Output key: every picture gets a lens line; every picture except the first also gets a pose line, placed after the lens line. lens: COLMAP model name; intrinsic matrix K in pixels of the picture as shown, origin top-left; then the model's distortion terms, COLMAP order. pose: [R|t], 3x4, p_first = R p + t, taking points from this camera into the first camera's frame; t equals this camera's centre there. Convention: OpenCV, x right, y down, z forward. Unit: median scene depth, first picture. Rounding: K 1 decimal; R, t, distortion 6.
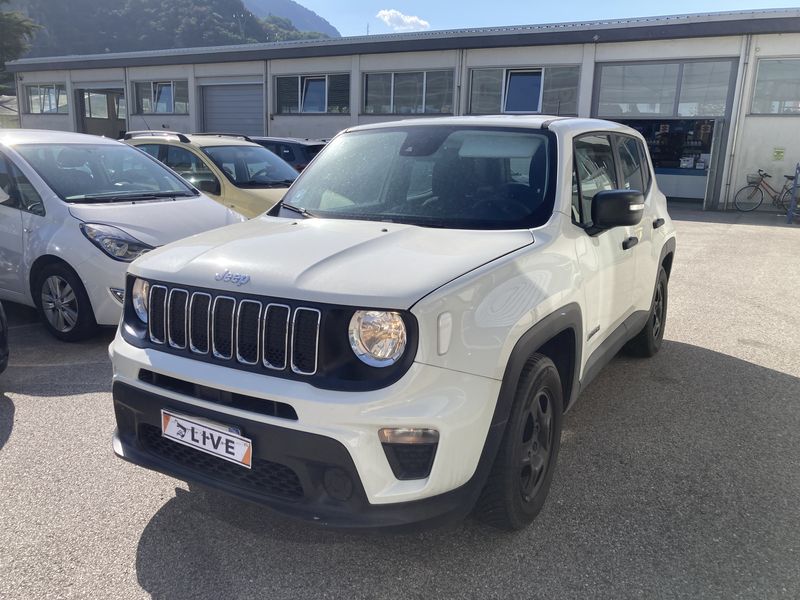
lens RADIAL K [[660.9, 0, 400.0], [0, 660.9, 300.0], [0, 0, 1]] dist [0.006552, 0.000015]
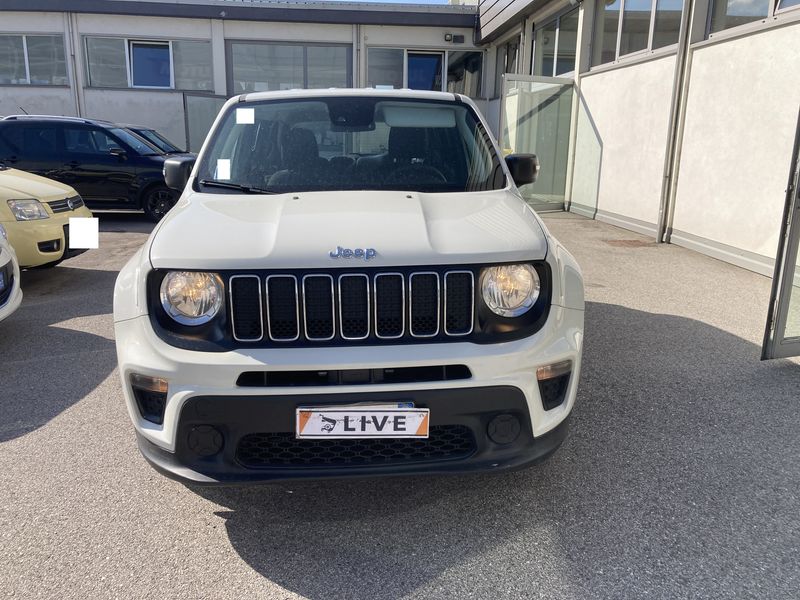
lens RADIAL K [[658.8, 0, 400.0], [0, 658.8, 300.0], [0, 0, 1]] dist [0.030844, -0.016148]
pose [[0.818021, -0.150177, 0.555237, -0.384389], [0.133740, 0.988518, 0.070331, -0.012957], [-0.559424, 0.016726, 0.828713, 0.095354]]
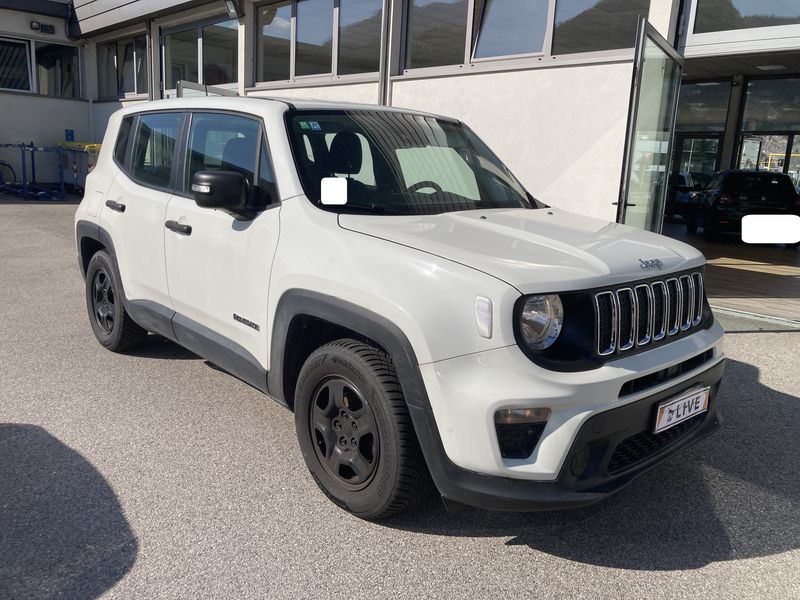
lens RADIAL K [[662.6, 0, 416.9], [0, 662.6, 300.4], [0, 0, 1]] dist [0.006224, 0.001477]
pose [[0.275052, -0.203957, 0.939547, -0.727557], [0.169520, 0.972217, 0.161422, -0.112967], [-0.946366, 0.114872, 0.301985, 0.546684]]
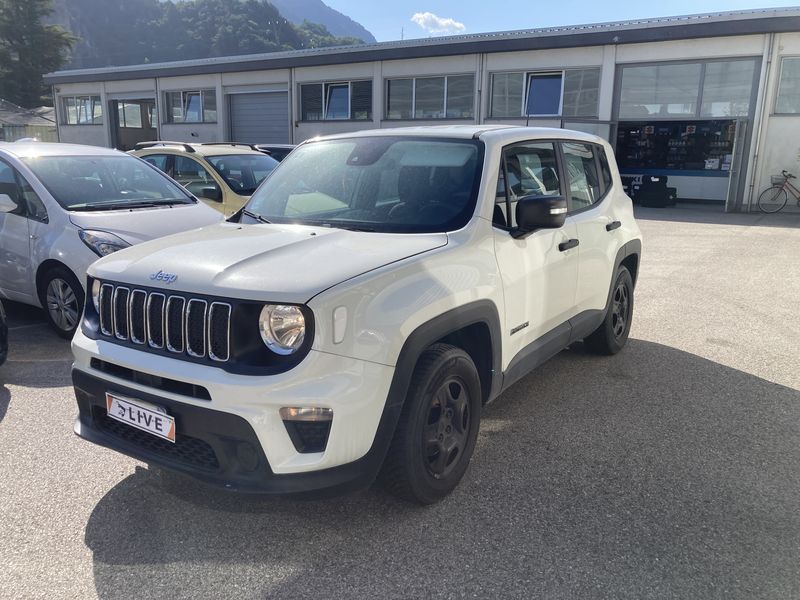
lens RADIAL K [[663.6, 0, 404.4], [0, 663.6, 312.0], [0, 0, 1]] dist [0.009827, -0.008996]
pose [[0.998589, -0.000743, -0.053095, 0.114696], [0.001301, 0.999944, 0.010478, 0.008145], [0.053084, -0.010532, 0.998534, -0.062593]]
